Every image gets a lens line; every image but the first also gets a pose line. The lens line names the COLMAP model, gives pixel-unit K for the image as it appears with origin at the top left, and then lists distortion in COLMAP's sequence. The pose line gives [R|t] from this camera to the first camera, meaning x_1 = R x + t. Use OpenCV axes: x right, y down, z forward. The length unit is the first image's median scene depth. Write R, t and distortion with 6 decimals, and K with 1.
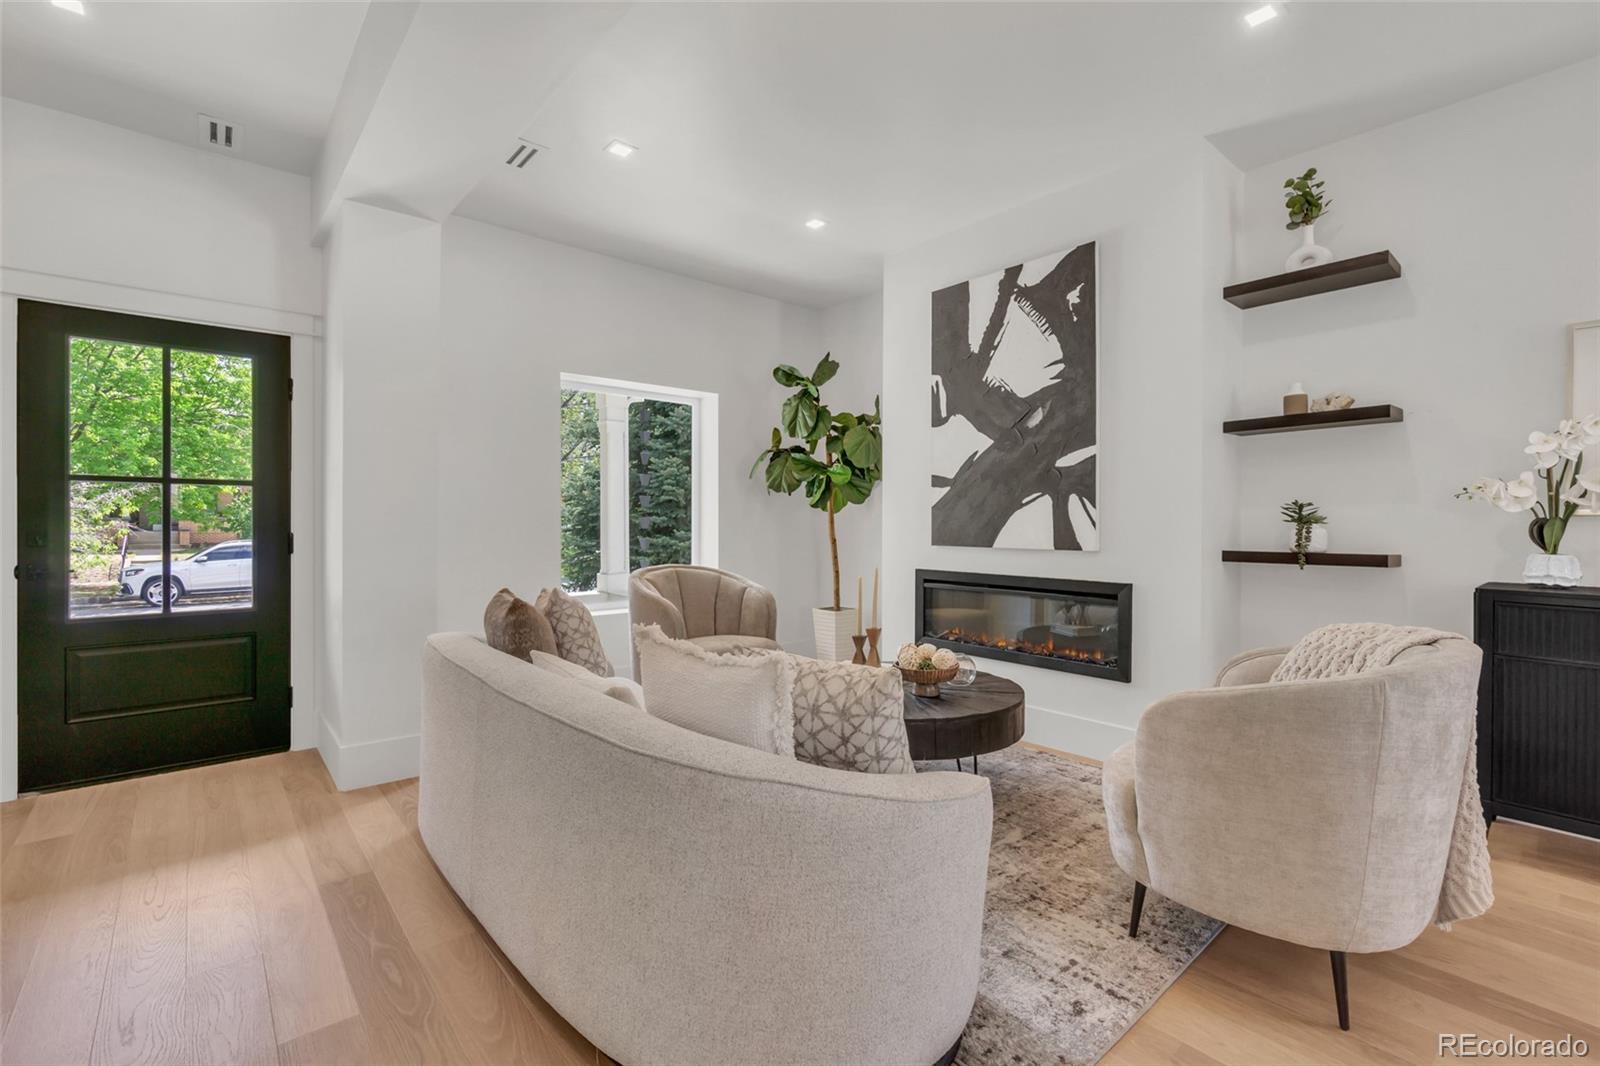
lens RADIAL K [[700.1, 0, 807.8], [0, 700.1, 530.4], [0, 0, 1]] dist [0.002197, 0.000286]
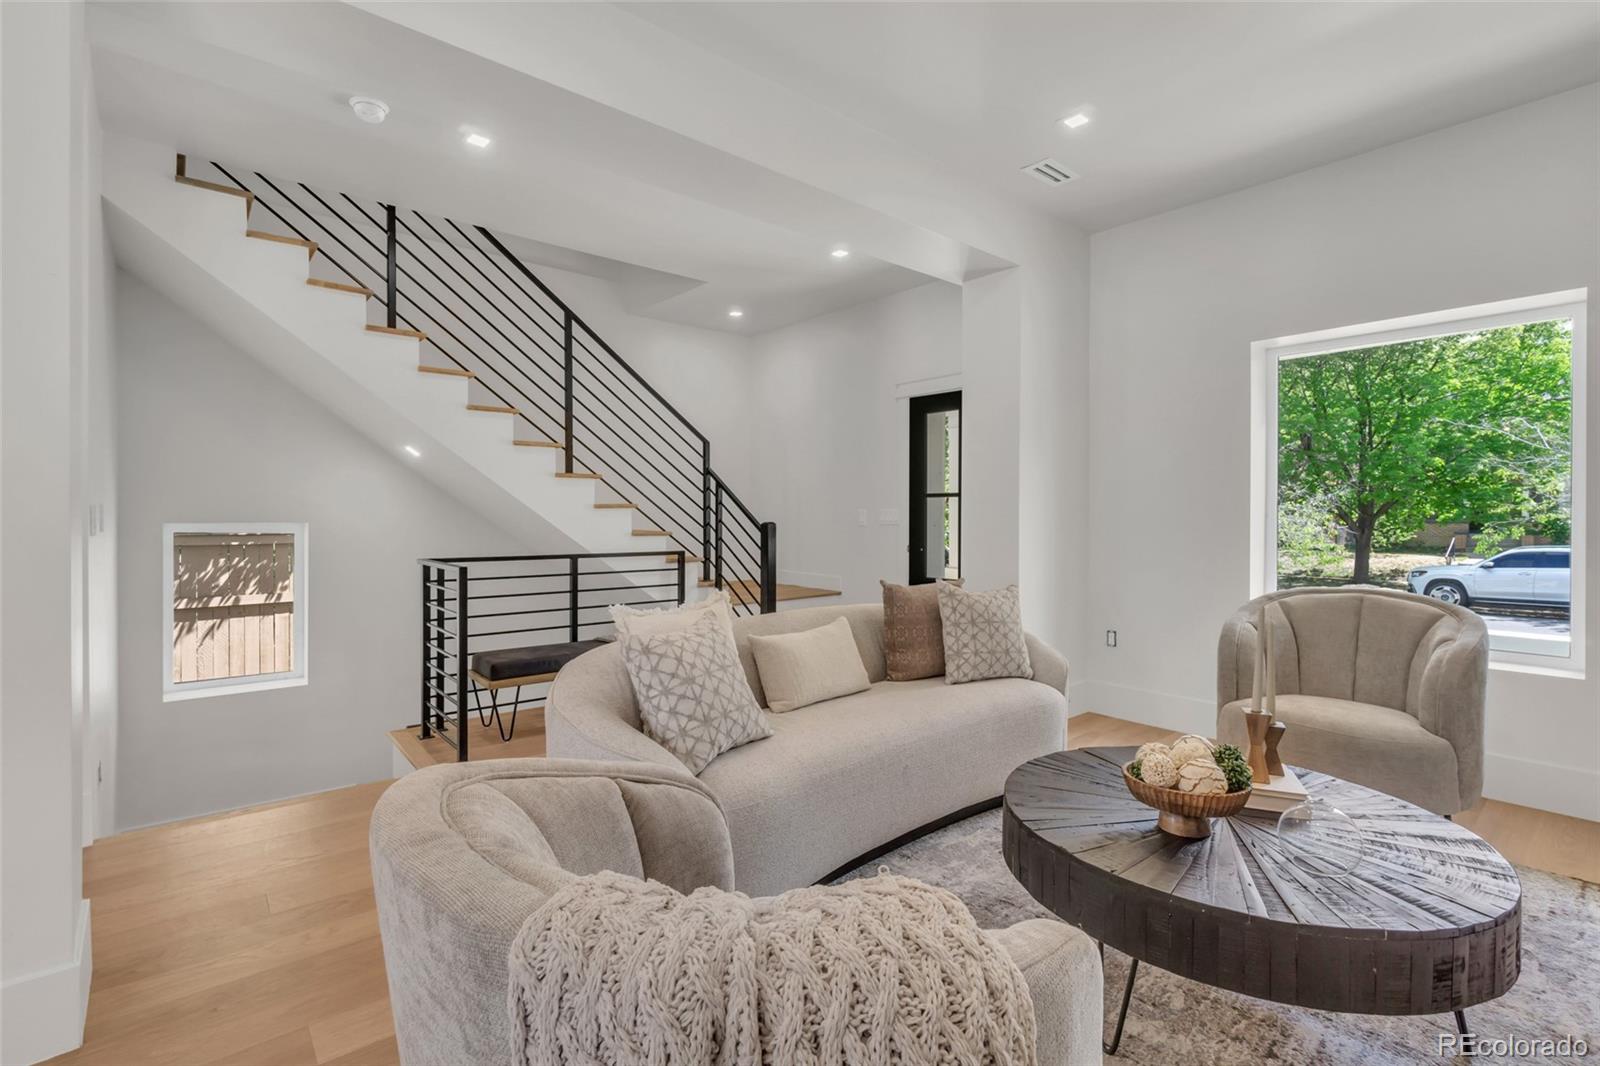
lens RADIAL K [[741.9, 0, 787.5], [0, 741.9, 528.3], [0, 0, 1]] dist [-0.015409, -0.000073]
pose [[-0.028182, 0.011891, -0.999532, 0.614921], [-0.018847, 0.999745, 0.012425, -0.008106], [0.999425, 0.019188, -0.027951, 0.552606]]
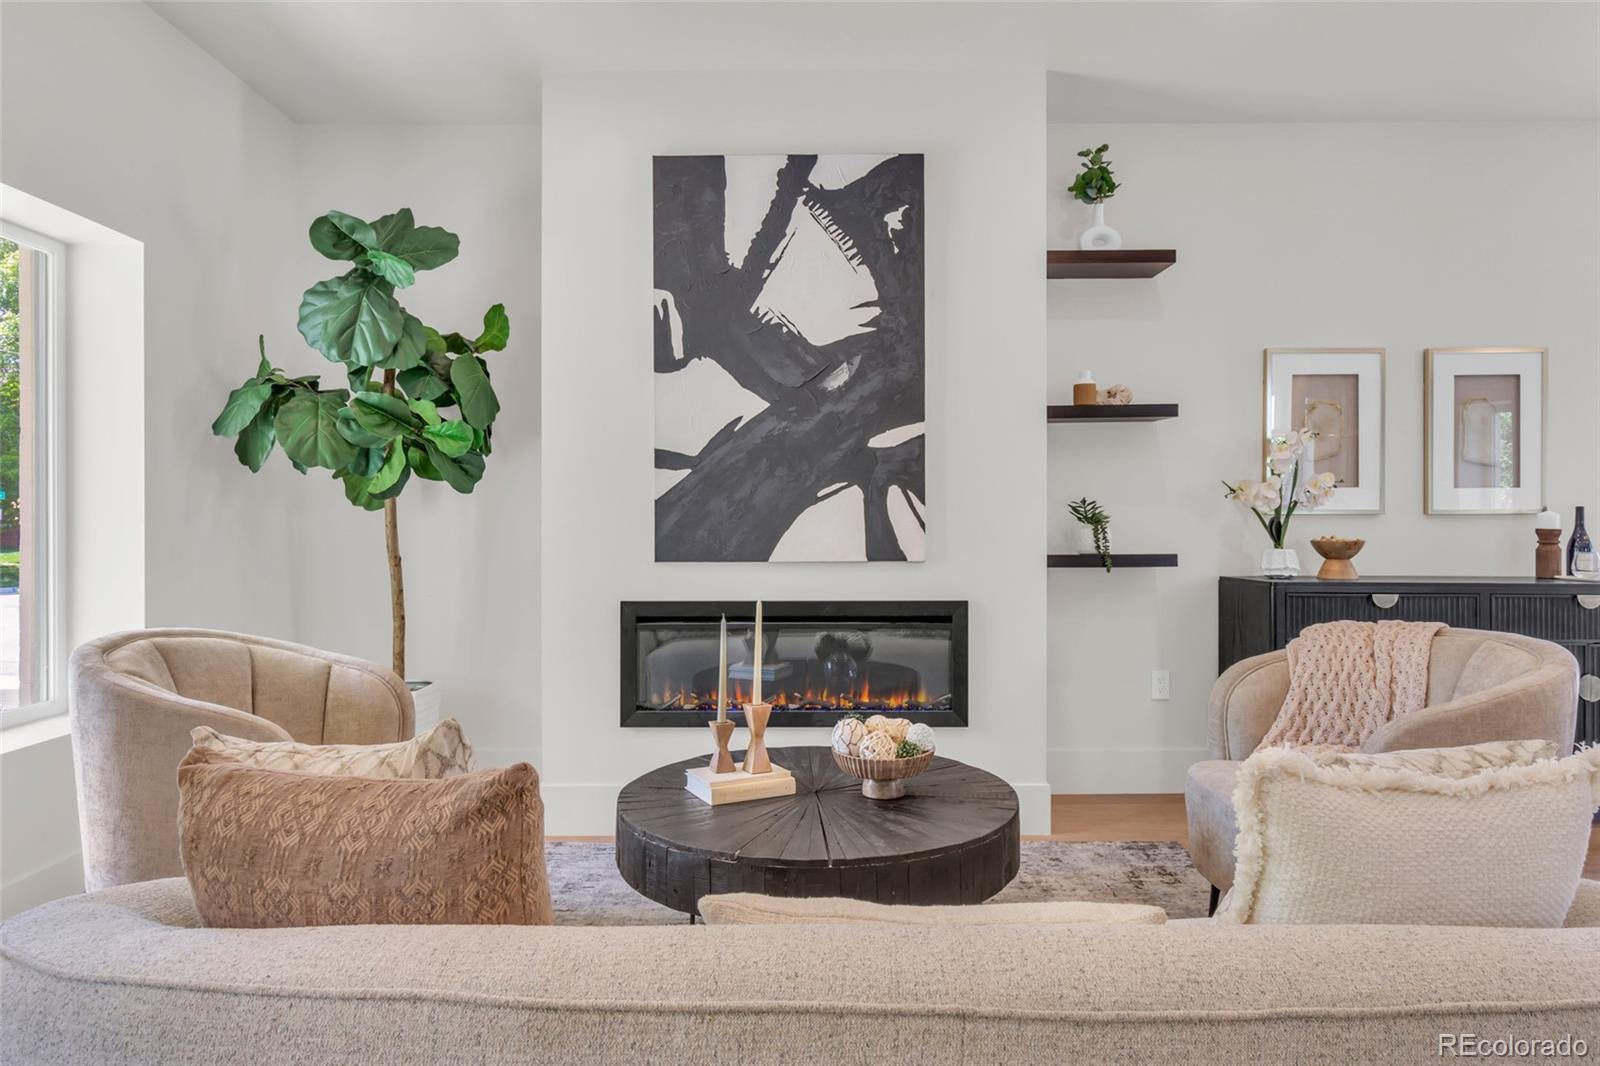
lens RADIAL K [[962.2, 0, 800.0], [0, 962.2, 533.0], [0, 0, 1]] dist [-0.000701, 0.000218]
pose [[0.661048, -0.011465, 0.750256, -0.429289], [0.014242, 0.999895, 0.002731, -0.005201], [-0.750209, 0.008880, 0.661141, 0.378778]]
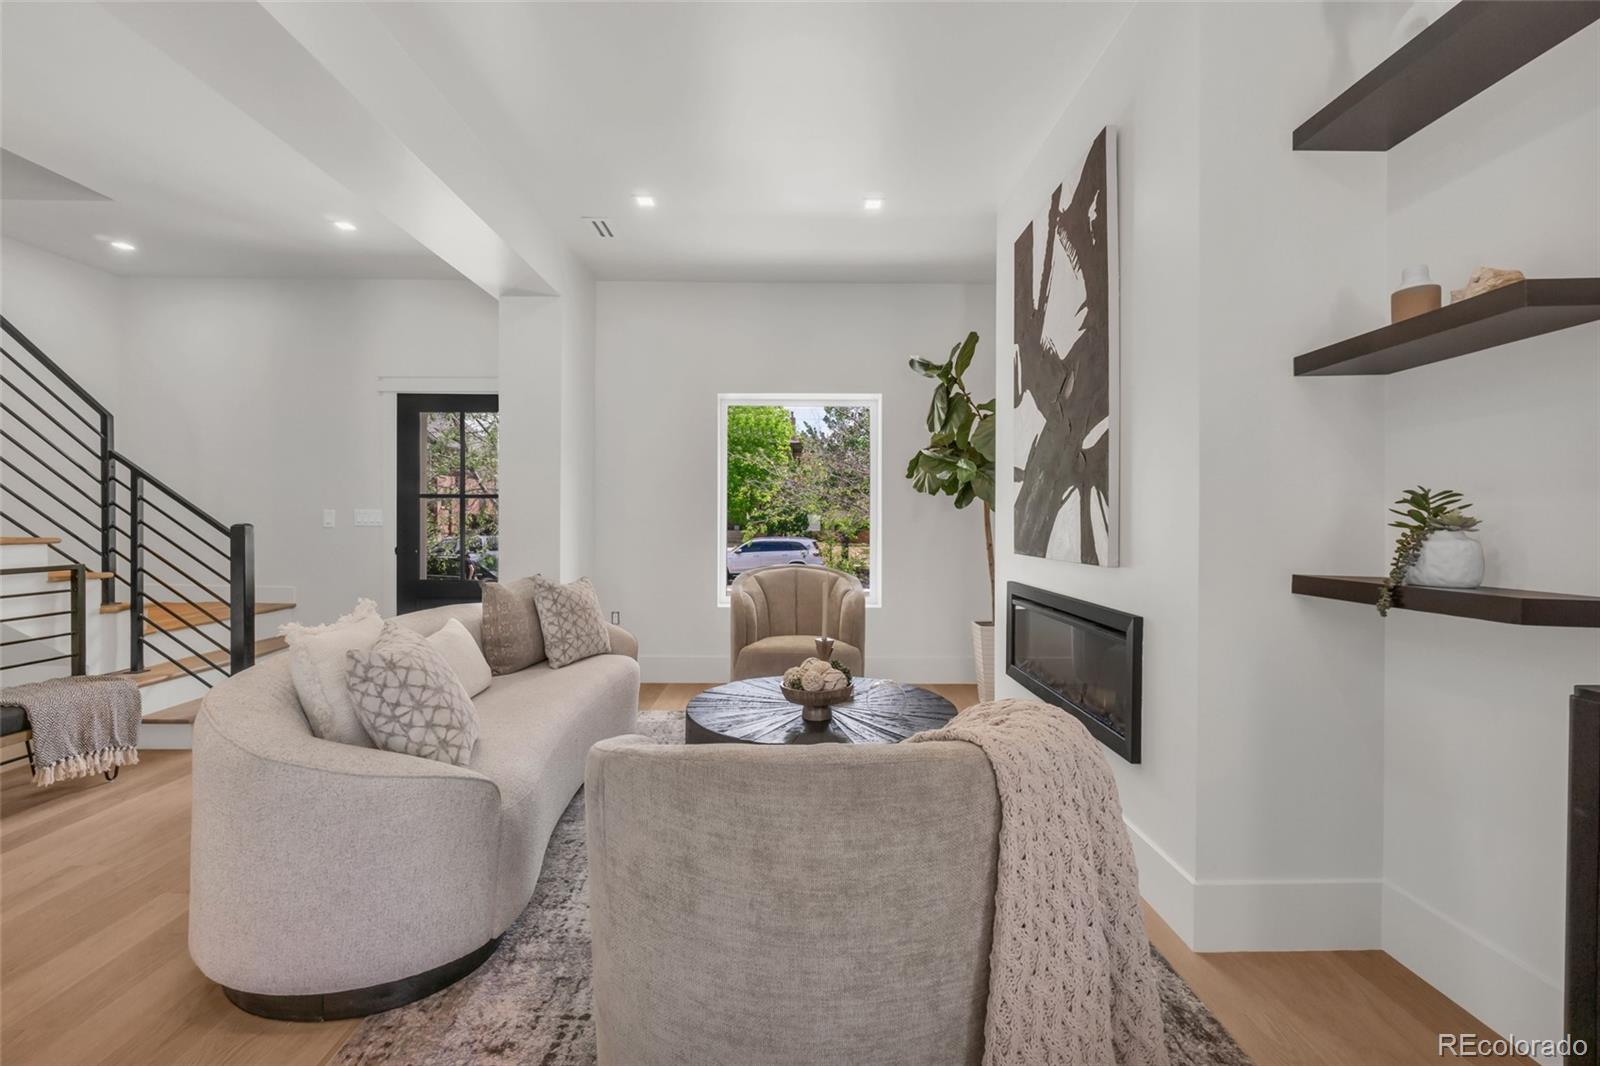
lens RADIAL K [[700.1, 0, 807.8], [0, 700.1, 530.4], [0, 0, 1]] dist [0.002197, 0.000286]
pose [[0.763690, 0.009745, -0.645510, 0.586060], [-0.012739, 0.999919, 0.000025, -0.003067], [0.645458, 0.008204, 0.763752, 0.249928]]
